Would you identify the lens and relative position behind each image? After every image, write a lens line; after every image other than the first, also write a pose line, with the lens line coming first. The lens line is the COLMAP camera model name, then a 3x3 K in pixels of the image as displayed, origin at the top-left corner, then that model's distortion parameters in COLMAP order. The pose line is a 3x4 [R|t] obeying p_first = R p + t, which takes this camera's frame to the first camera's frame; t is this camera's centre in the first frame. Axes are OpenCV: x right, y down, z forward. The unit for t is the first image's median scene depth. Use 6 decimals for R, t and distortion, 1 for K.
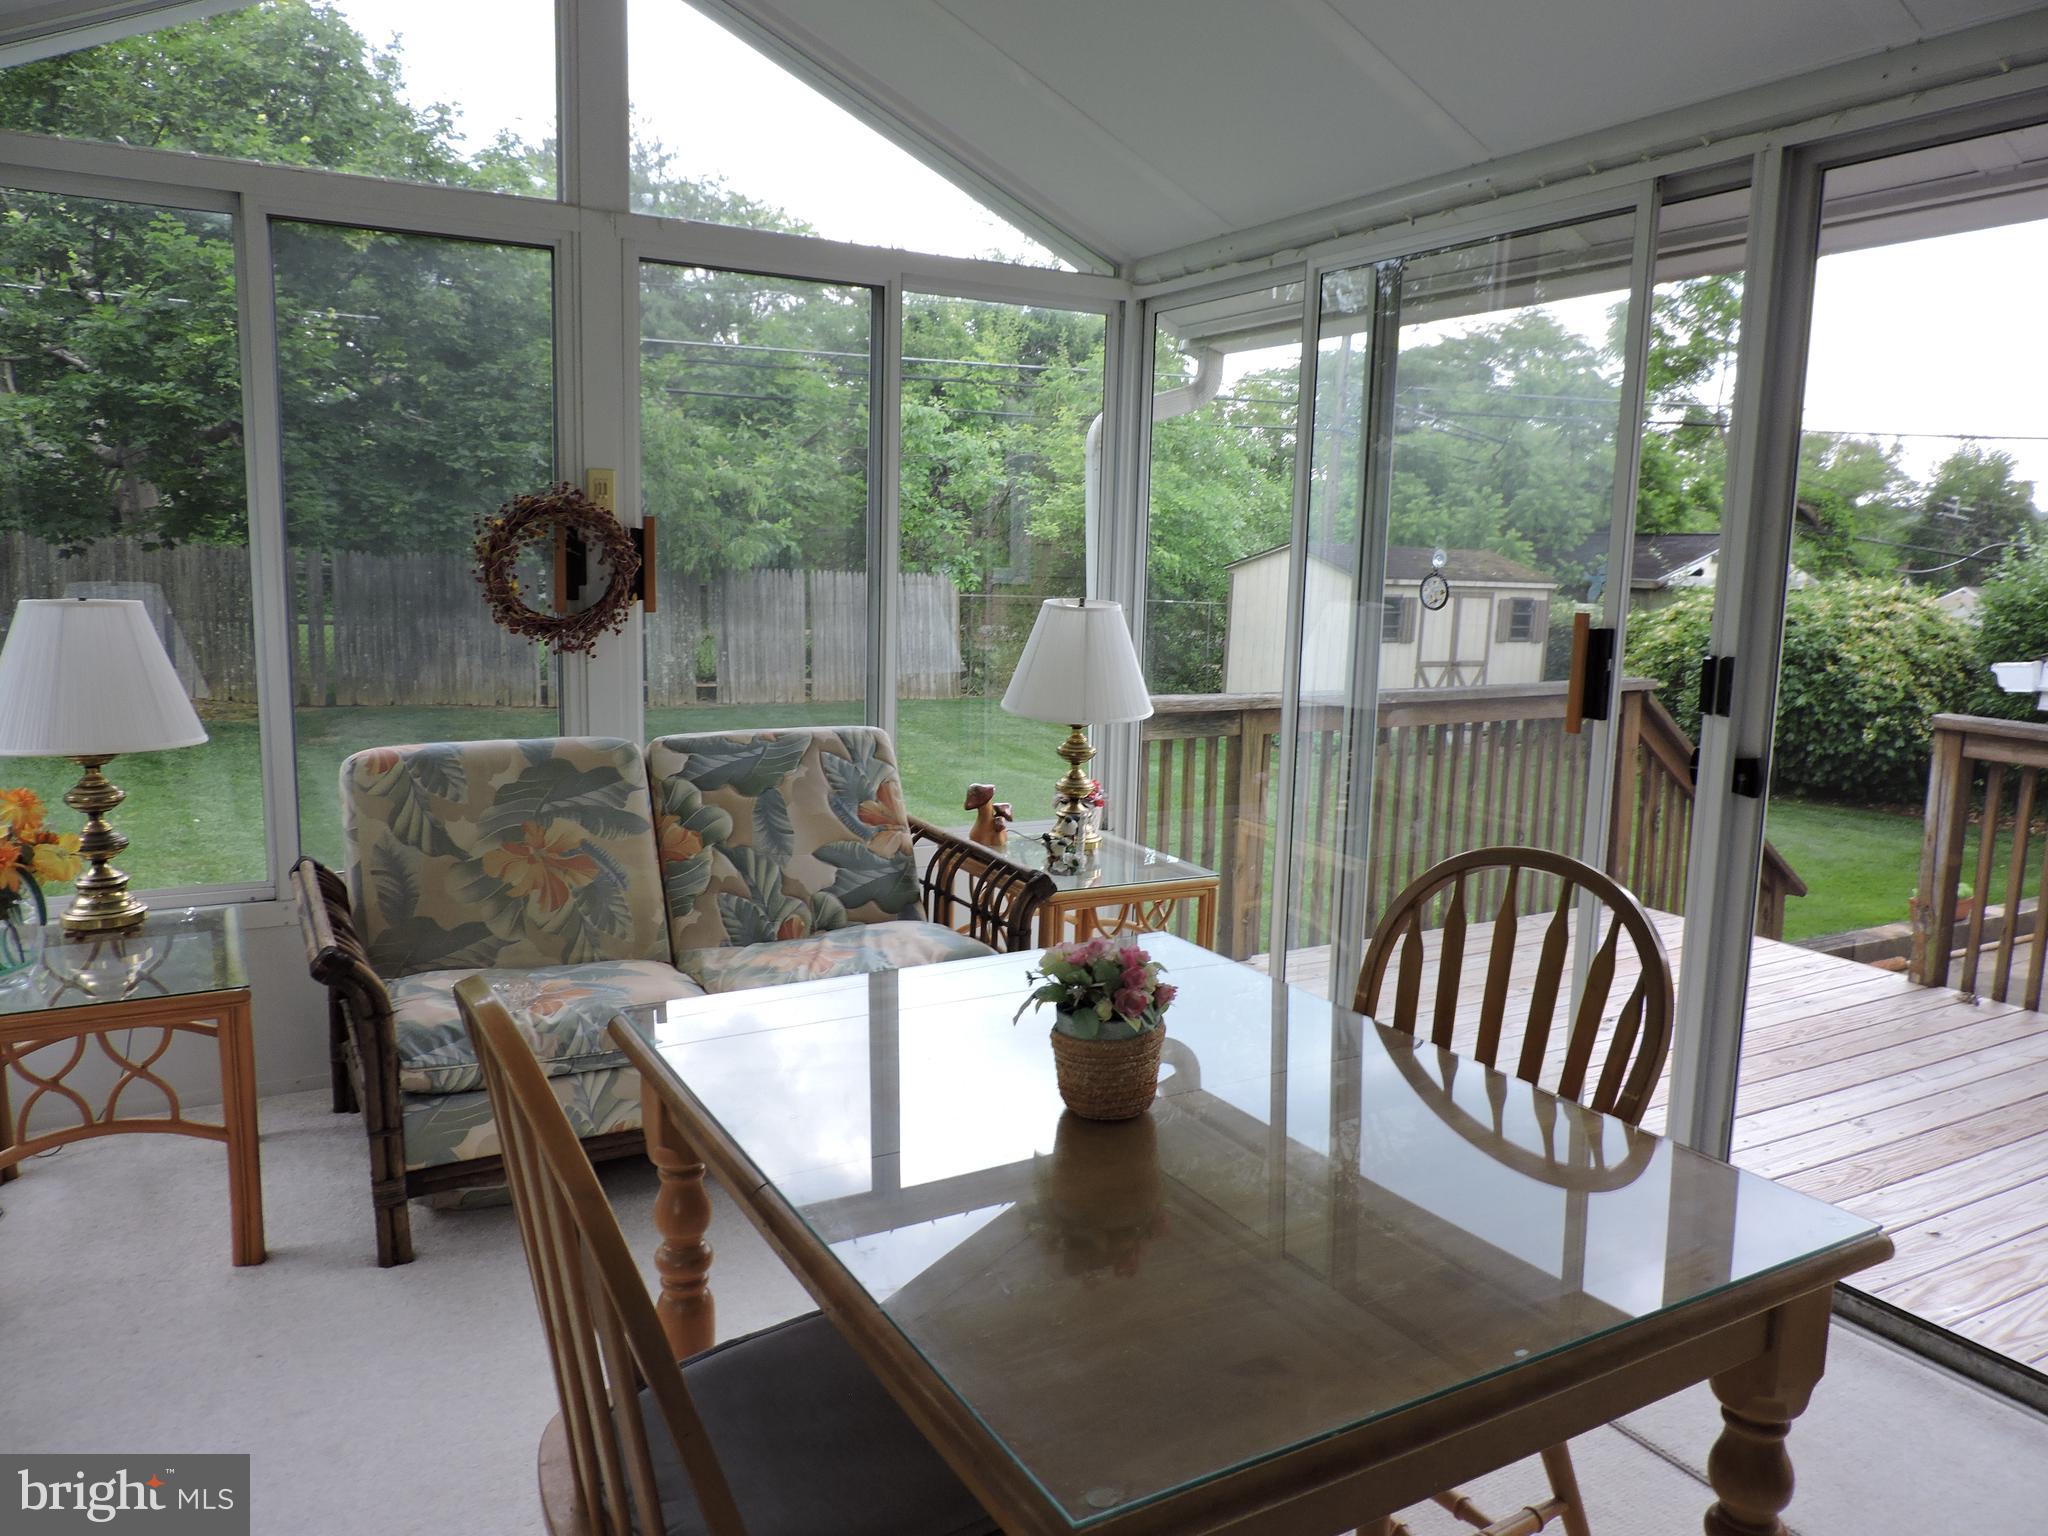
lens RADIAL K [[1470.1, 0, 1020.3], [0, 1470.1, 766.2], [0, 0, 1]] dist [-0.008077, -0.003797]
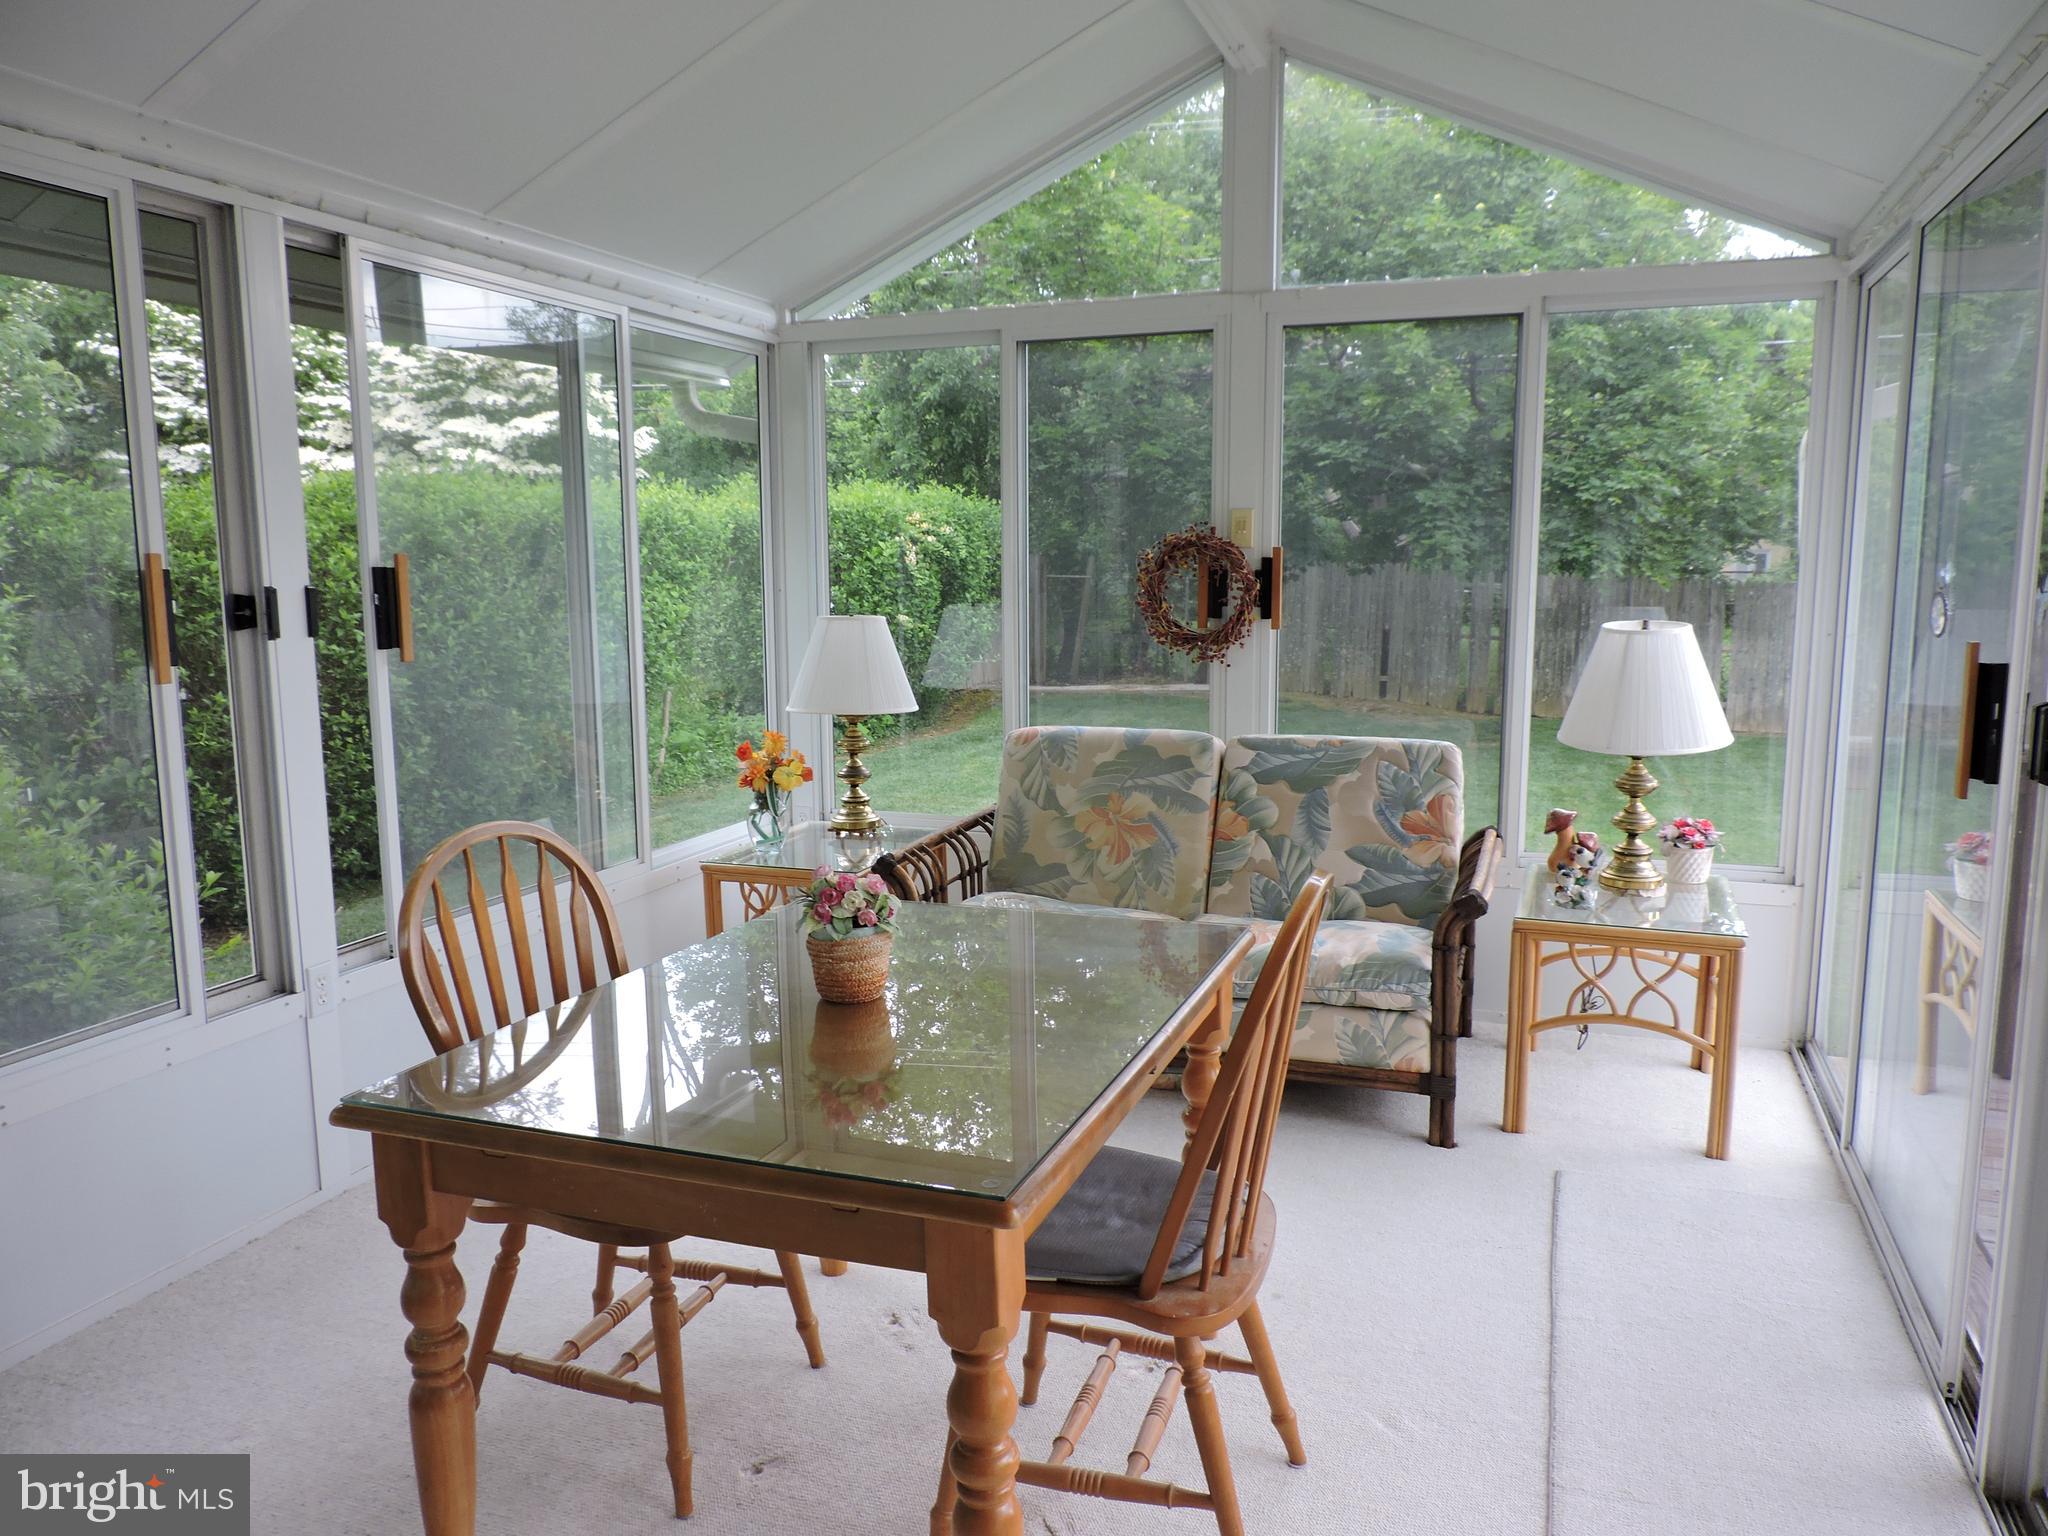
lens RADIAL K [[1467.5, 0, 1023.7], [0, 1467.5, 772.8], [0, 0, 1]] dist [-0.017246, 0.002995]
pose [[0.650549, 0.085870, -0.754594, 0.166754], [-0.091957, 0.995183, 0.033970, -0.004434], [0.753876, 0.047291, 0.655312, 0.031954]]
